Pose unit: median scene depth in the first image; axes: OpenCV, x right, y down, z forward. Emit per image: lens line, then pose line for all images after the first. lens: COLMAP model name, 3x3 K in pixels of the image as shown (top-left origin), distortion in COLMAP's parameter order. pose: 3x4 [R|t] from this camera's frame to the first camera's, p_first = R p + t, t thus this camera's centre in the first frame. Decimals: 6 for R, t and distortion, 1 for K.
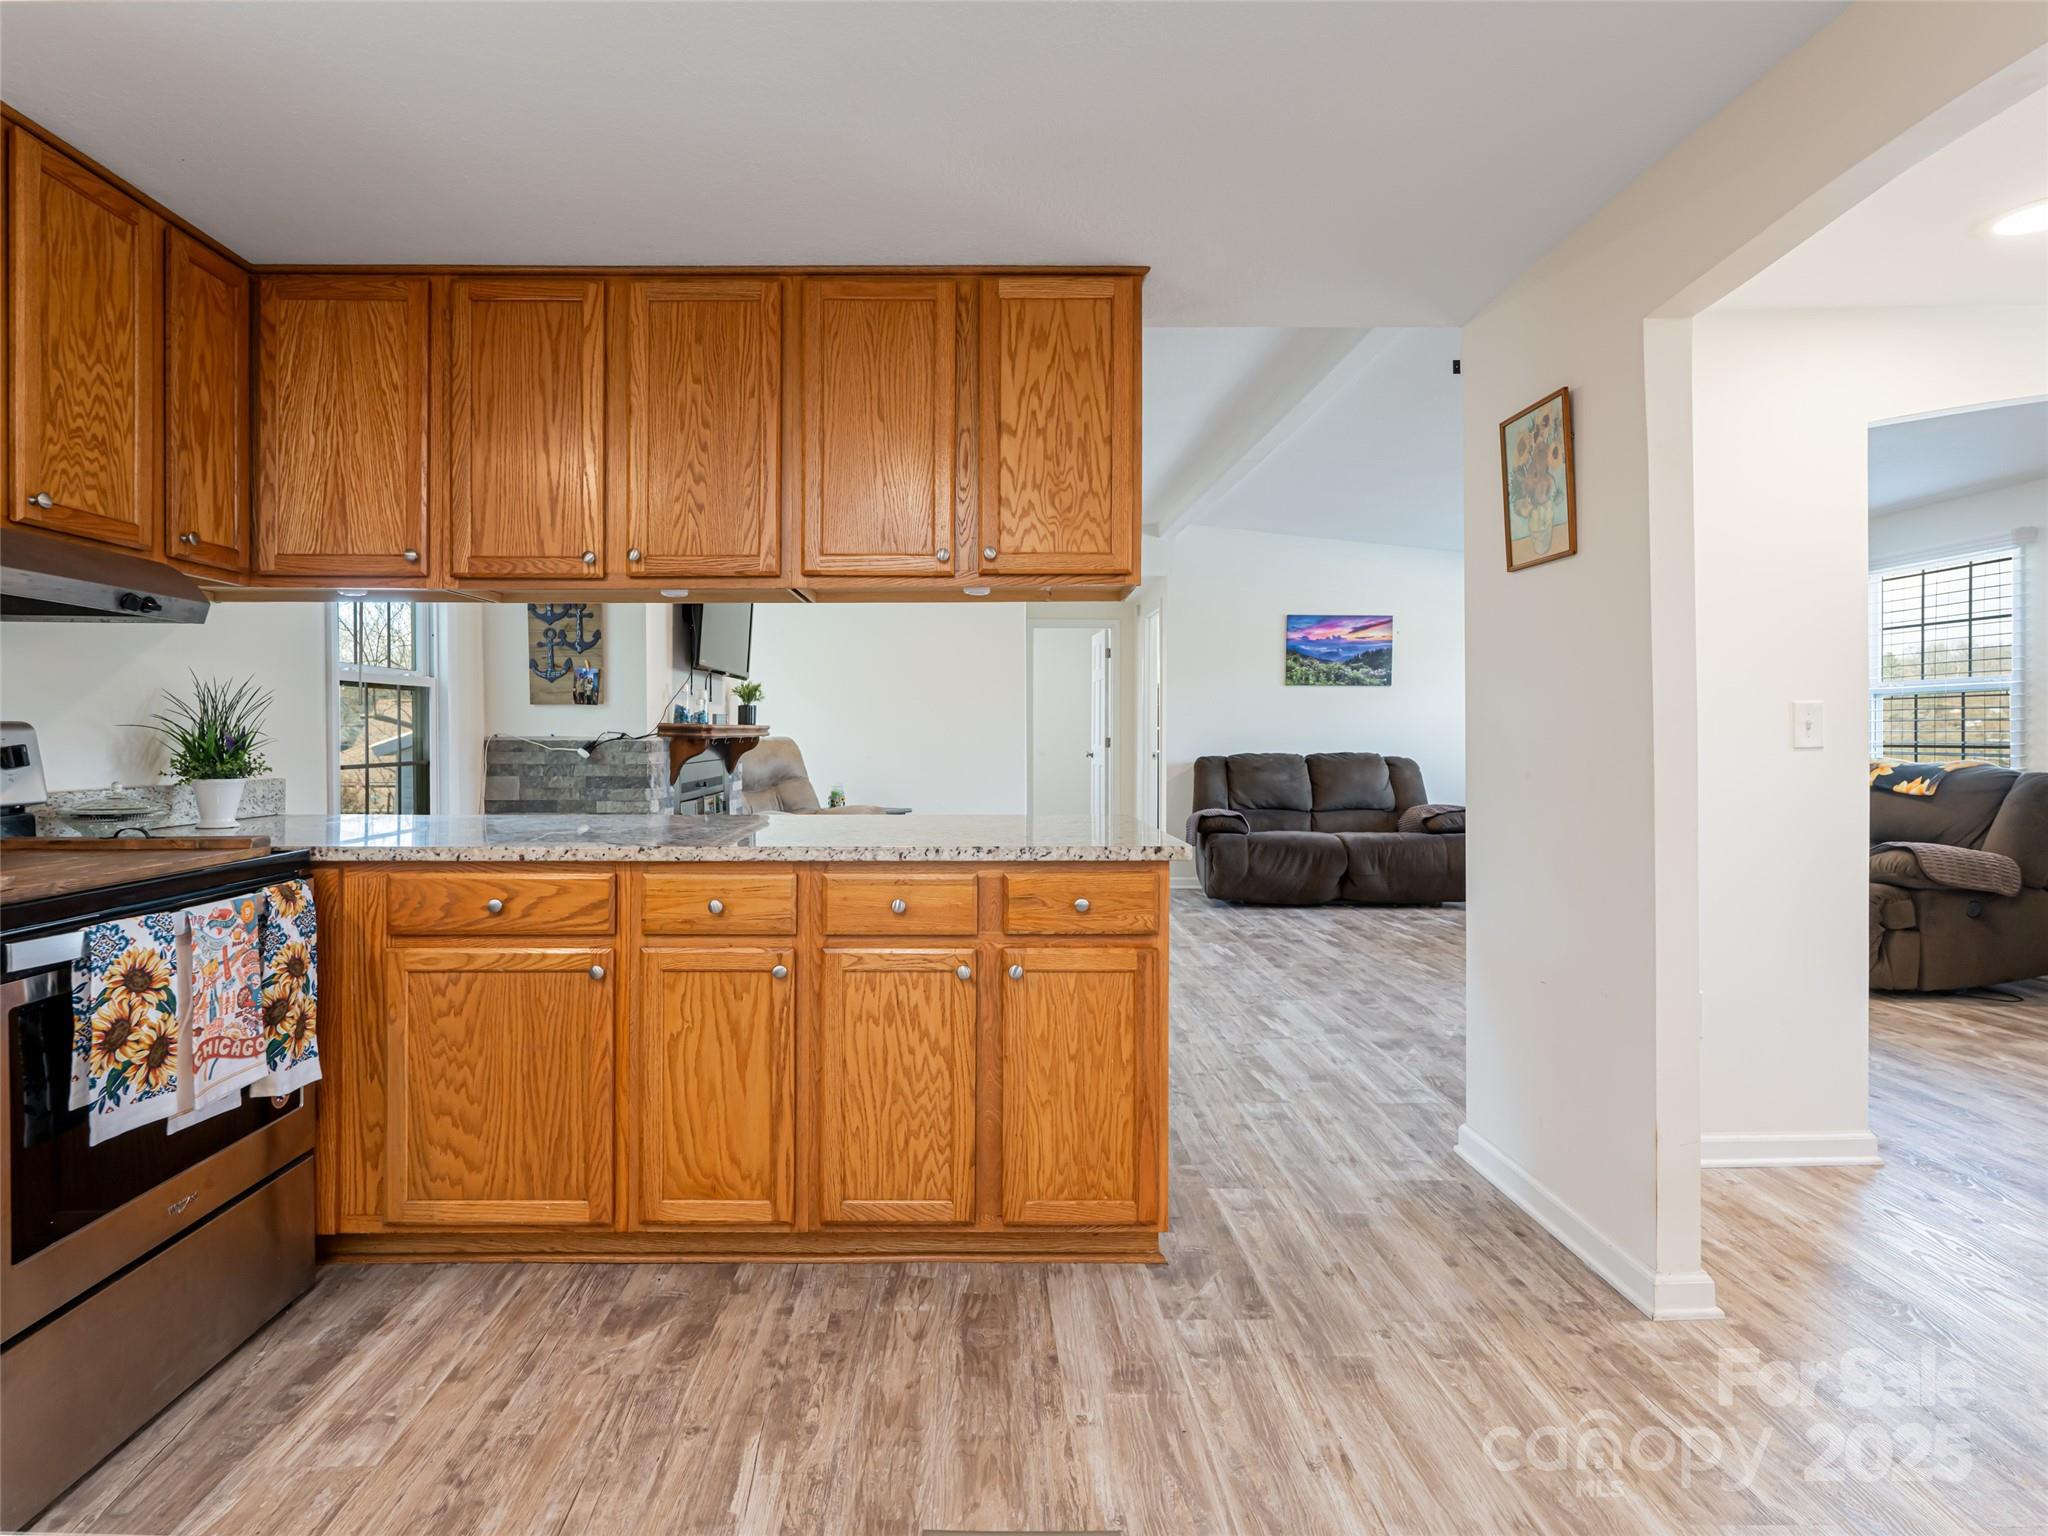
lens RADIAL K [[1086.0, 0, 966.7], [0, 1086.0, 727.8], [0, 0, 1]] dist [0.003577, 0.000630]
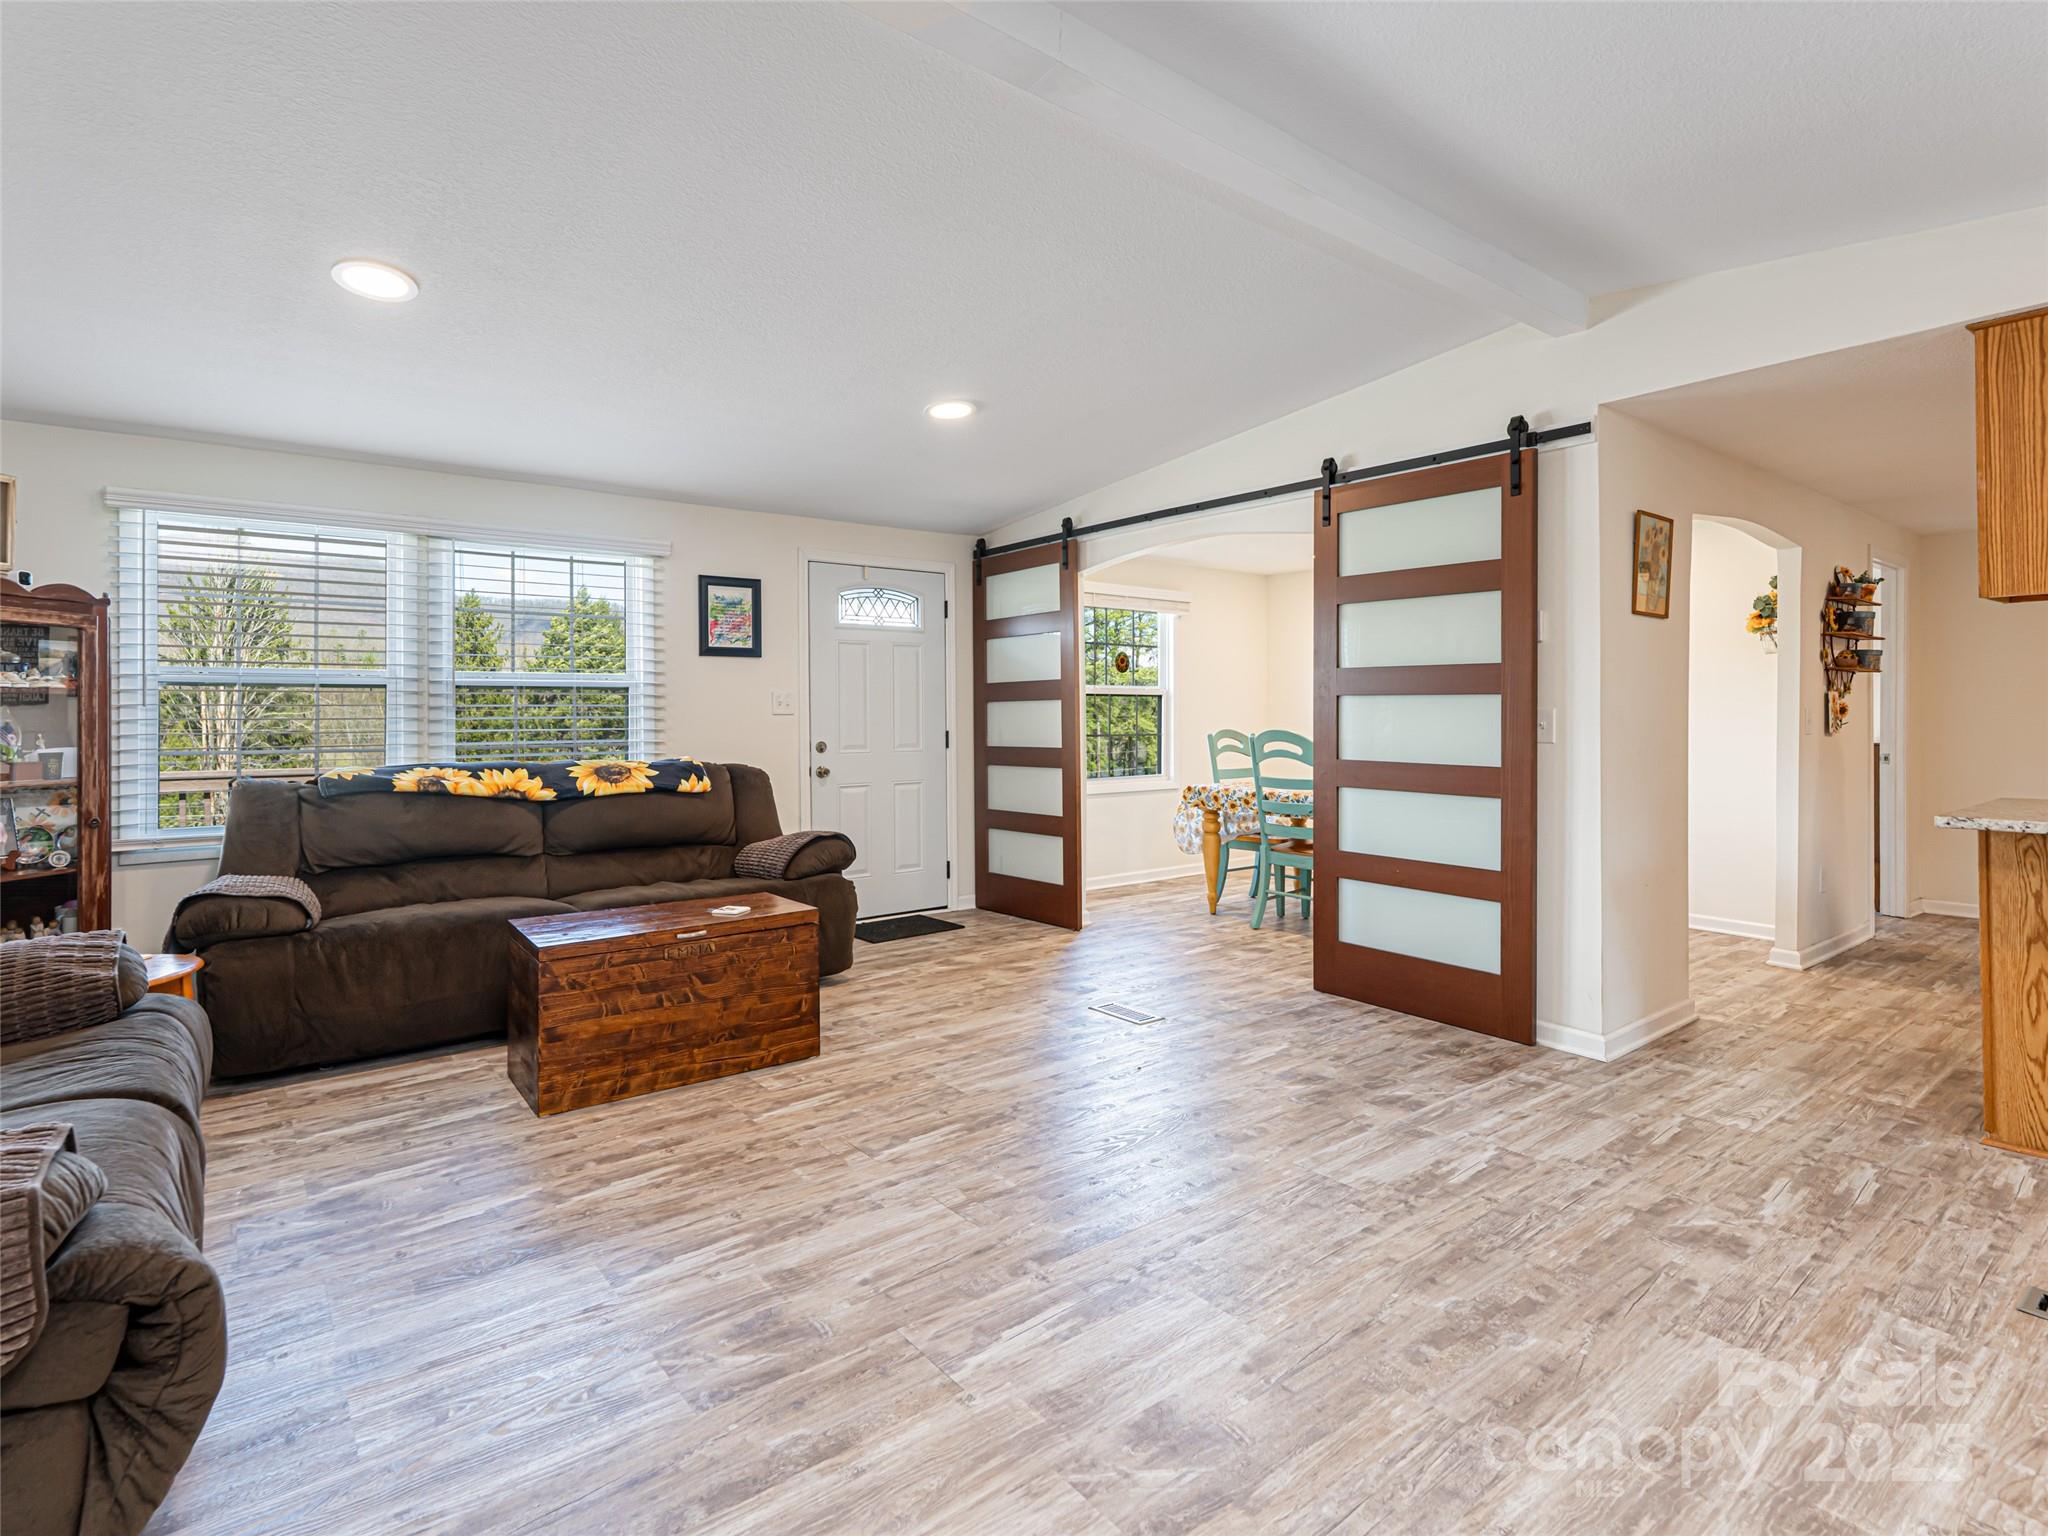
lens RADIAL K [[1020.4, 0, 985.4], [0, 1020.4, 712.6], [0, 0, 1]] dist [-0.000696, 0.000158]
pose [[-0.600822, 0.010301, 0.799317, -0.076655], [0.004187, 0.999944, -0.009739, -0.002093], [-0.799372, -0.002505, -0.600831, 2.922875]]
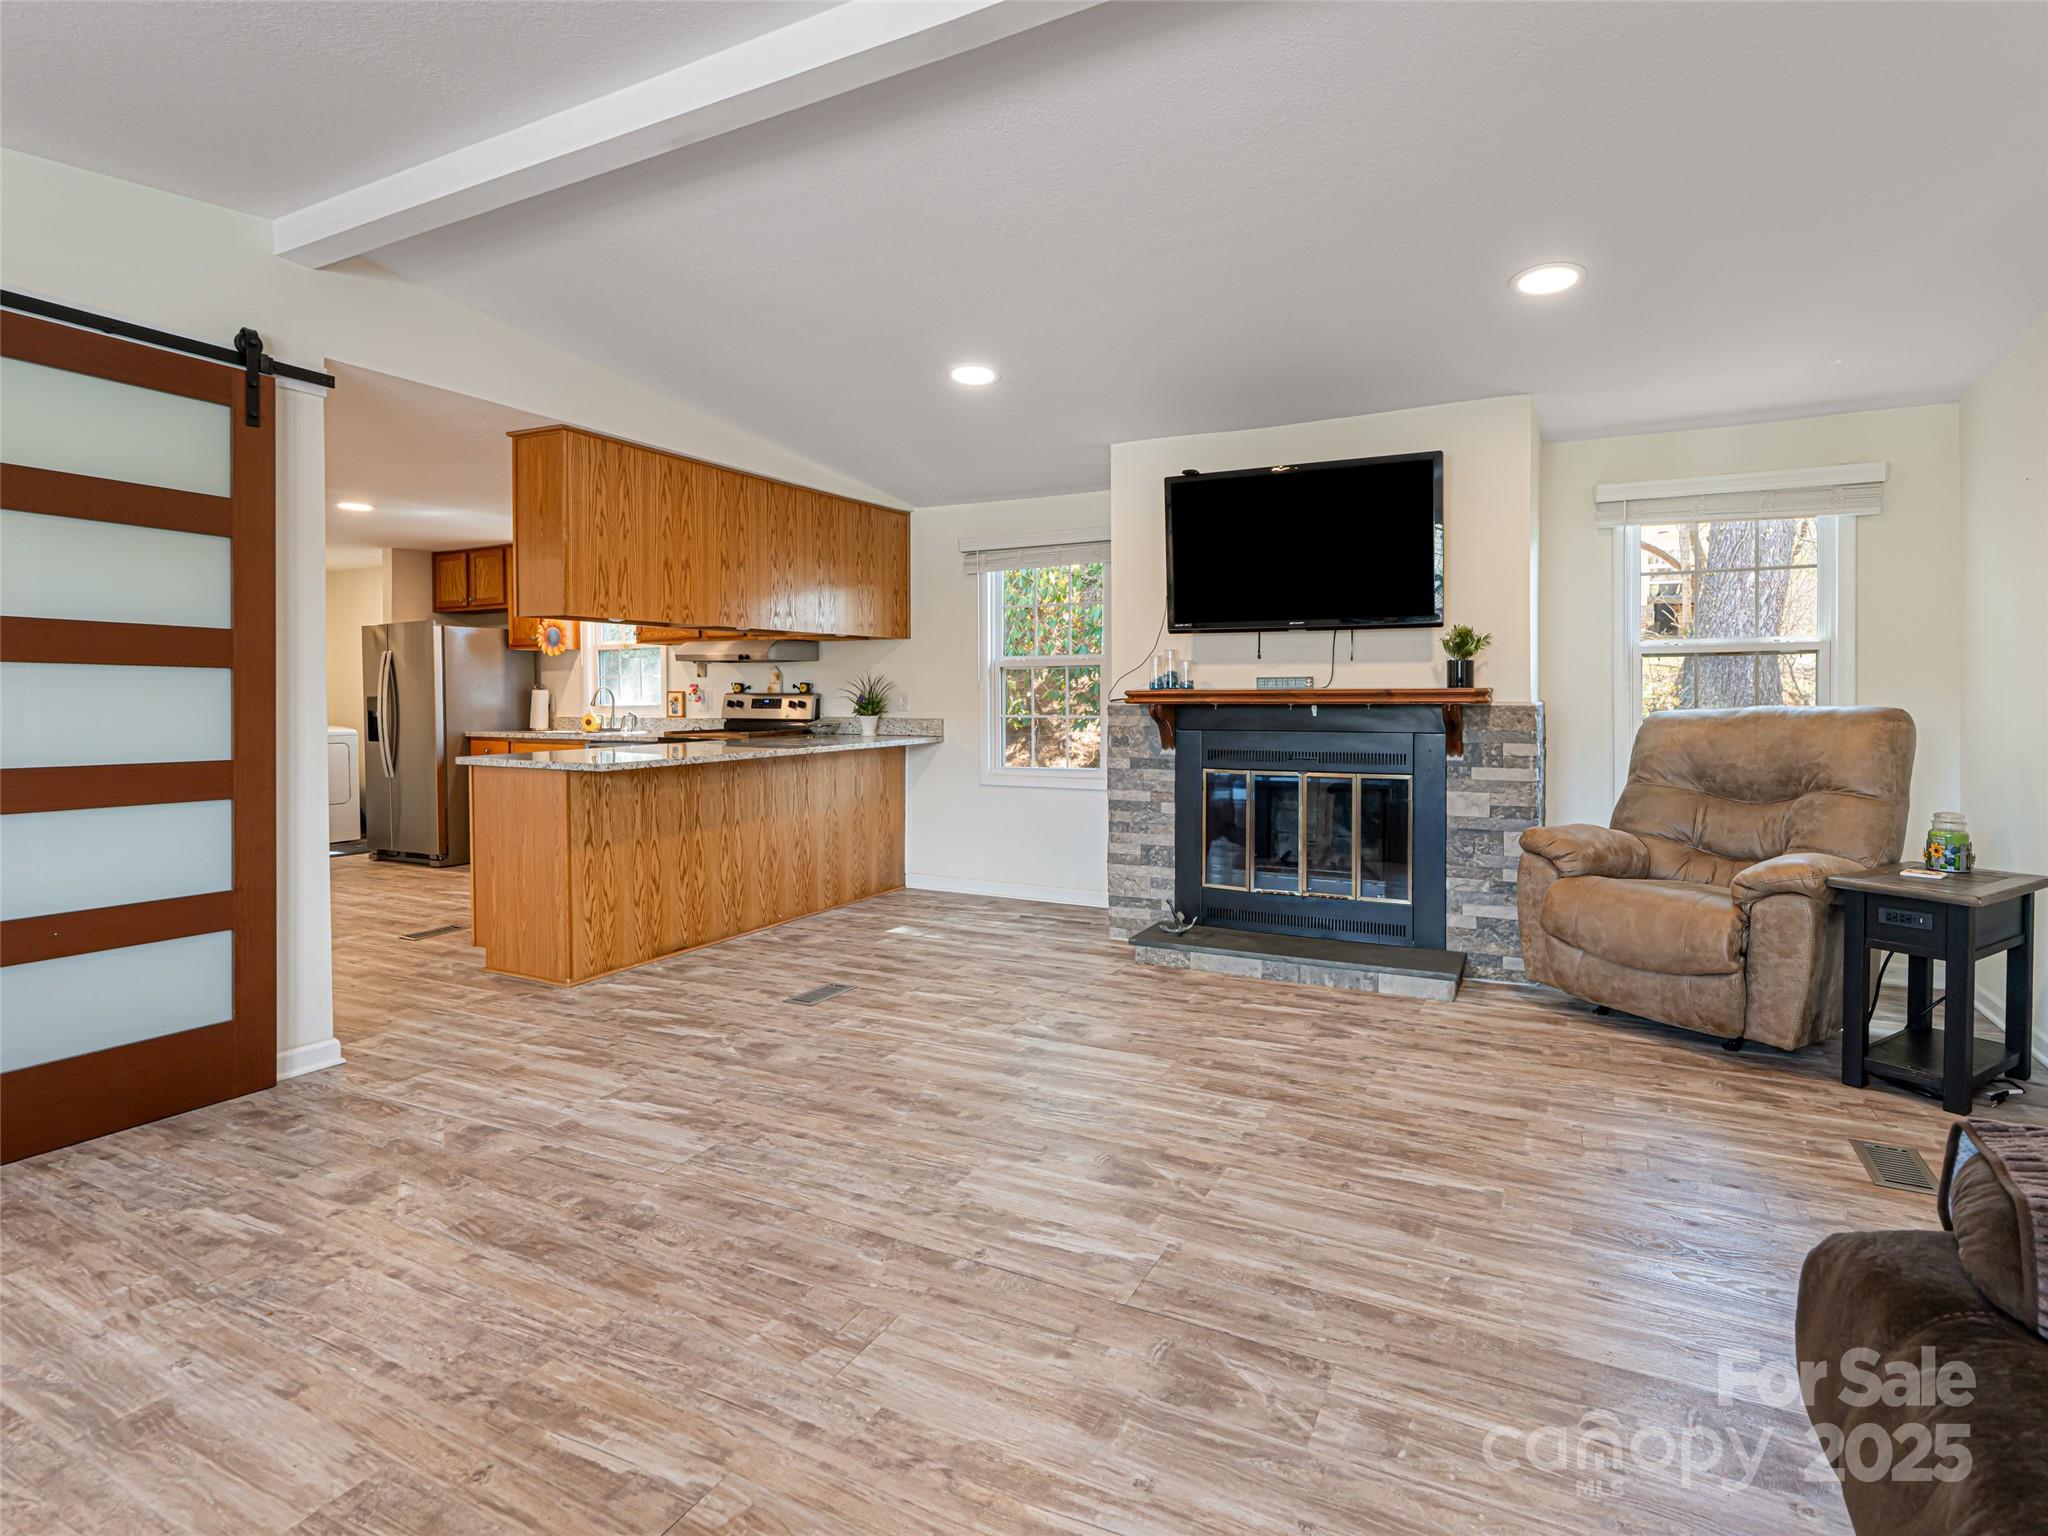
lens RADIAL K [[1057.3, 0, 1028.3], [0, 1057.3, 696.6], [0, 0, 1]] dist [0.000252, 0.000282]
pose [[-0.468019, 0.008333, -0.883679, 1.425746], [0.007110, 0.999959, 0.005664, -0.007326], [0.883690, -0.003632, -0.468059, 2.815307]]
